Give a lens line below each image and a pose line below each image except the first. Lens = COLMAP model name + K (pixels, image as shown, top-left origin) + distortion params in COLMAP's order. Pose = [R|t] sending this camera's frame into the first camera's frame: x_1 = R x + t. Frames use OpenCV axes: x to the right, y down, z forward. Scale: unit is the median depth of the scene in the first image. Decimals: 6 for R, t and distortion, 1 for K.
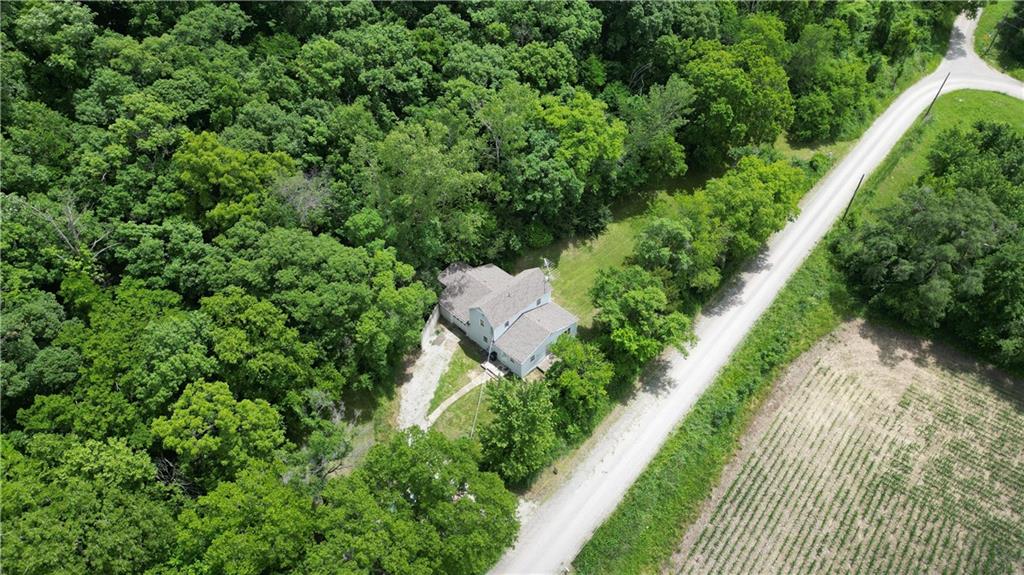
lens RADIAL K [[720.3, 0, 512.0], [0, 720.3, 287.5], [0, 0, 1]] dist [0.083416, -0.095217]
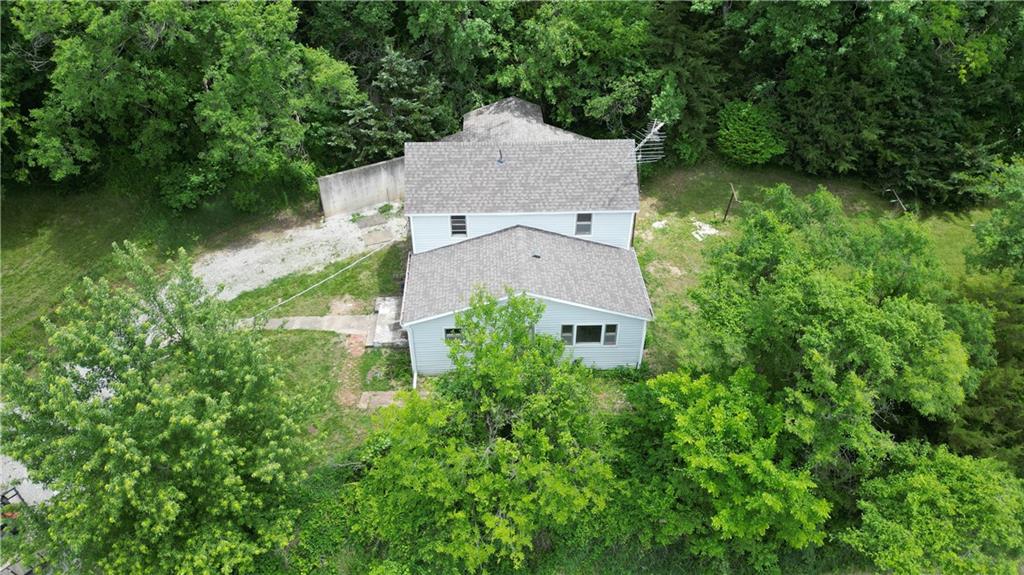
lens RADIAL K [[720.3, 0, 512.0], [0, 720.3, 287.5], [0, 0, 1]] dist [0.083416, -0.095217]
pose [[0.725494, 0.427693, -0.539200, 0.221243], [-0.462812, 0.883043, 0.077715, 0.036497], [0.509375, 0.193167, 0.838584, 0.699206]]
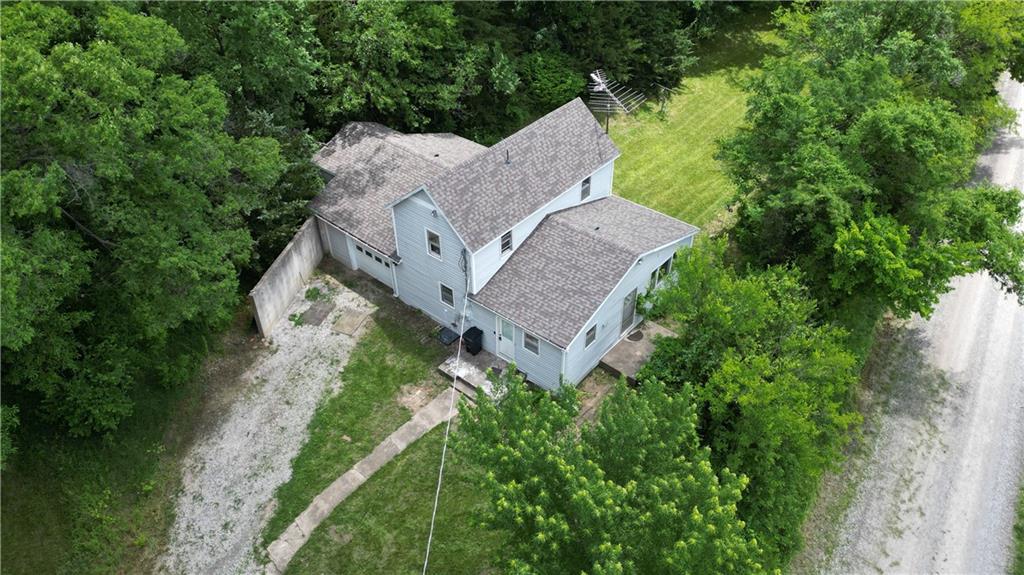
lens RADIAL K [[720.3, 0, 512.0], [0, 720.3, 287.5], [0, 0, 1]] dist [0.083416, -0.095217]
pose [[0.996082, -0.061608, 0.063444, -0.027201], [0.065389, 0.996093, -0.059359, 0.091091], [-0.059539, 0.063275, 0.996219, 0.648805]]
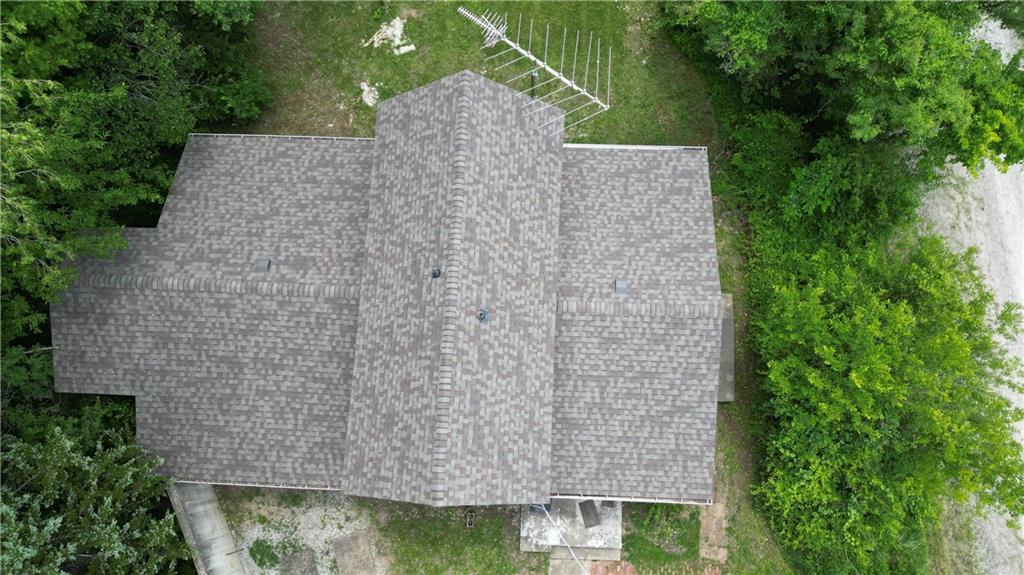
lens RADIAL K [[720.3, 0, 512.0], [0, 720.3, 287.5], [0, 0, 1]] dist [0.083416, -0.095217]
pose [[0.737309, -0.662580, 0.131771, -0.017899], [0.457752, 0.633450, 0.623863, -0.109705], [-0.496829, -0.399661, 0.770345, 0.838030]]
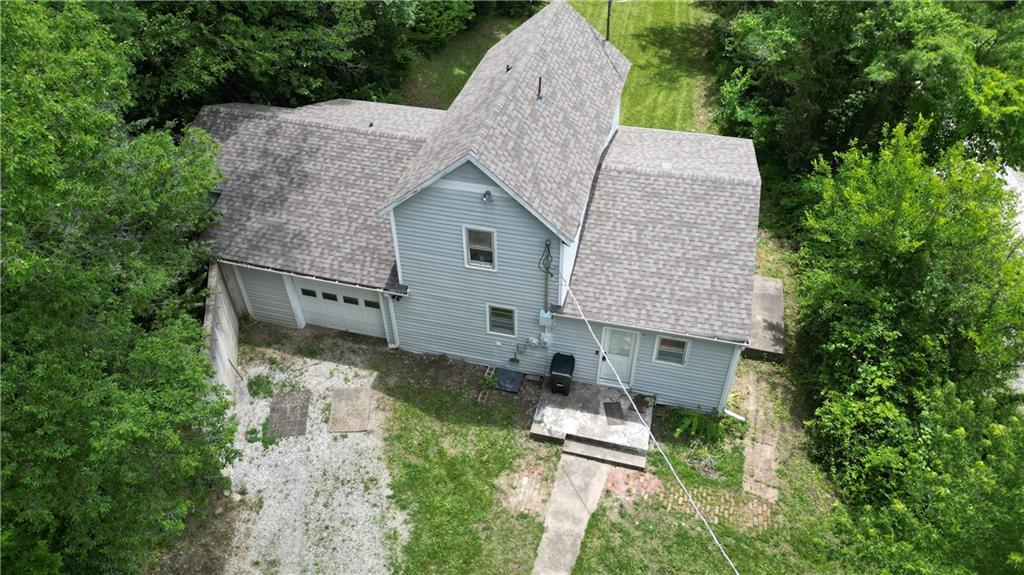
lens RADIAL K [[720.3, 0, 512.0], [0, 720.3, 287.5], [0, 0, 1]] dist [0.083416, -0.095217]
pose [[0.861628, -0.342241, 0.374790, -0.115122], [0.352496, 0.934813, 0.043253, 0.053662], [-0.365162, 0.094844, 0.926100, 0.788205]]
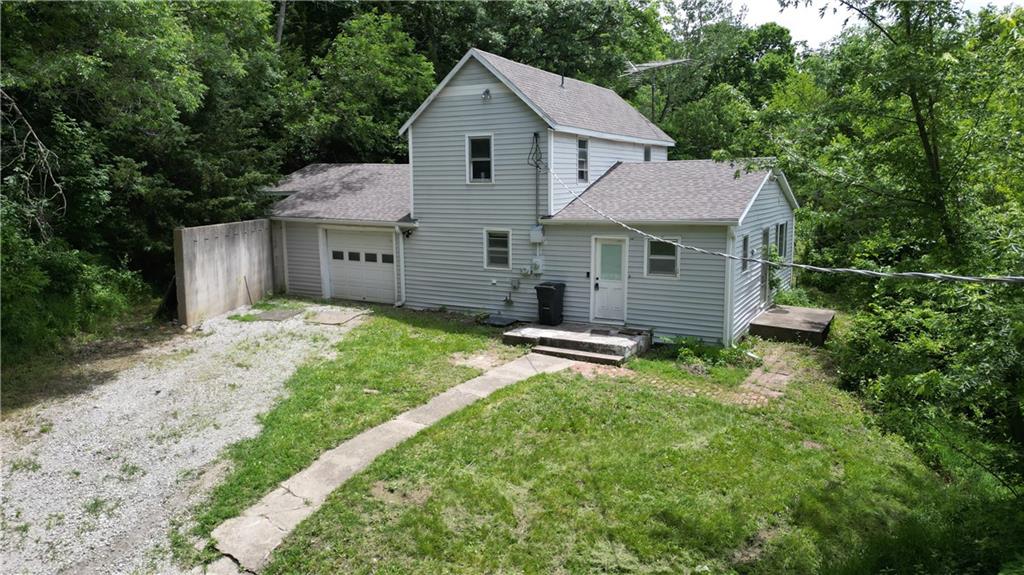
lens RADIAL K [[720.3, 0, 512.0], [0, 720.3, 287.5], [0, 0, 1]] dist [0.083416, -0.095217]
pose [[0.960598, -0.048237, 0.273724, -0.094528], [0.195414, 0.817534, -0.541711, 0.204406], [-0.197649, 0.573856, 0.794748, 0.826975]]
